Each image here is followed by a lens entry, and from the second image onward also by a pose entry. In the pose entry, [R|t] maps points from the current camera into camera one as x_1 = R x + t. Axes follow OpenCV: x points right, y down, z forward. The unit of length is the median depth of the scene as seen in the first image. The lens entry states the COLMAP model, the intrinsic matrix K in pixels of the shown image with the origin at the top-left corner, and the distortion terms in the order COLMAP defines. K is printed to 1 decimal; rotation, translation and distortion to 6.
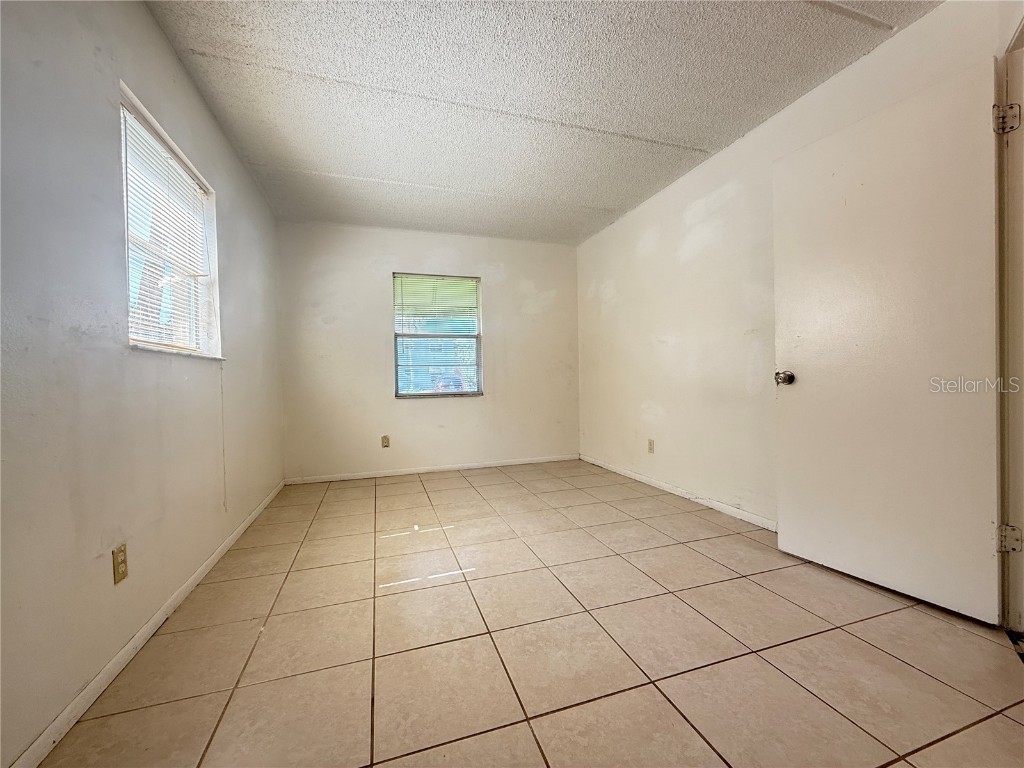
lens RADIAL K [[409.1, 0, 509.0], [0, 409.1, 384.3], [0, 0, 1]] dist [-0.000959, 0.000334]
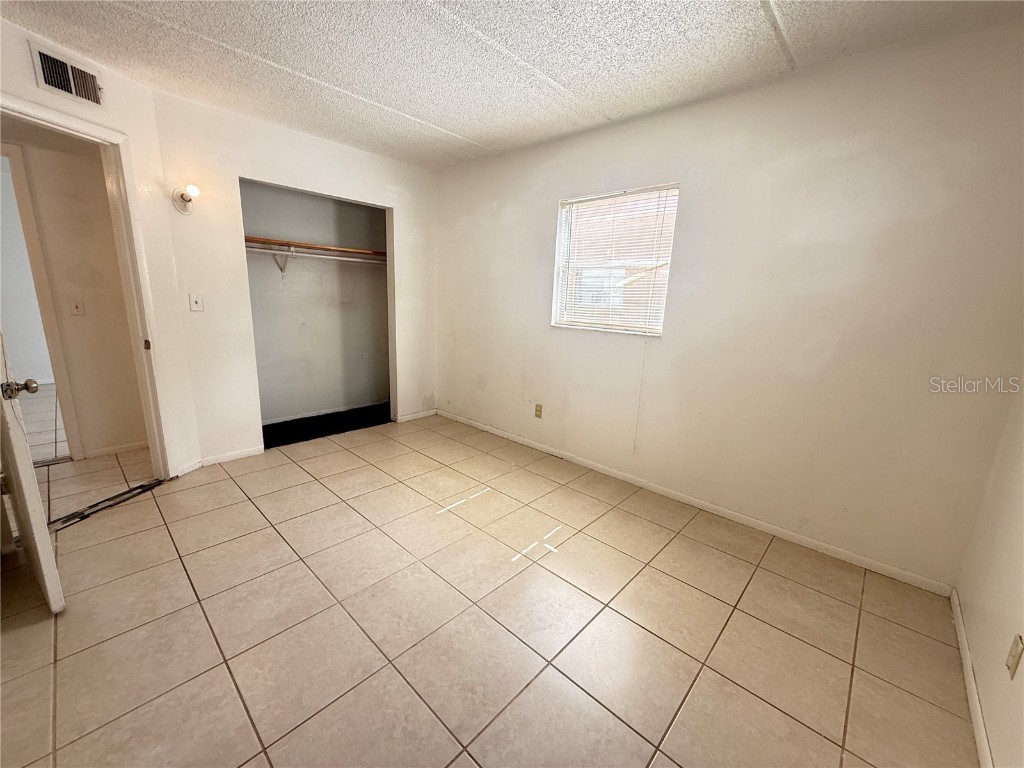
lens RADIAL K [[409.1, 0, 509.0], [0, 409.1, 384.3], [0, 0, 1]] dist [-0.000959, 0.000334]
pose [[-0.875196, 0.087651, -0.475761, 0.248556], [-0.030942, 0.971293, 0.235864, -0.193642], [0.482777, 0.221148, -0.847361, 1.837658]]
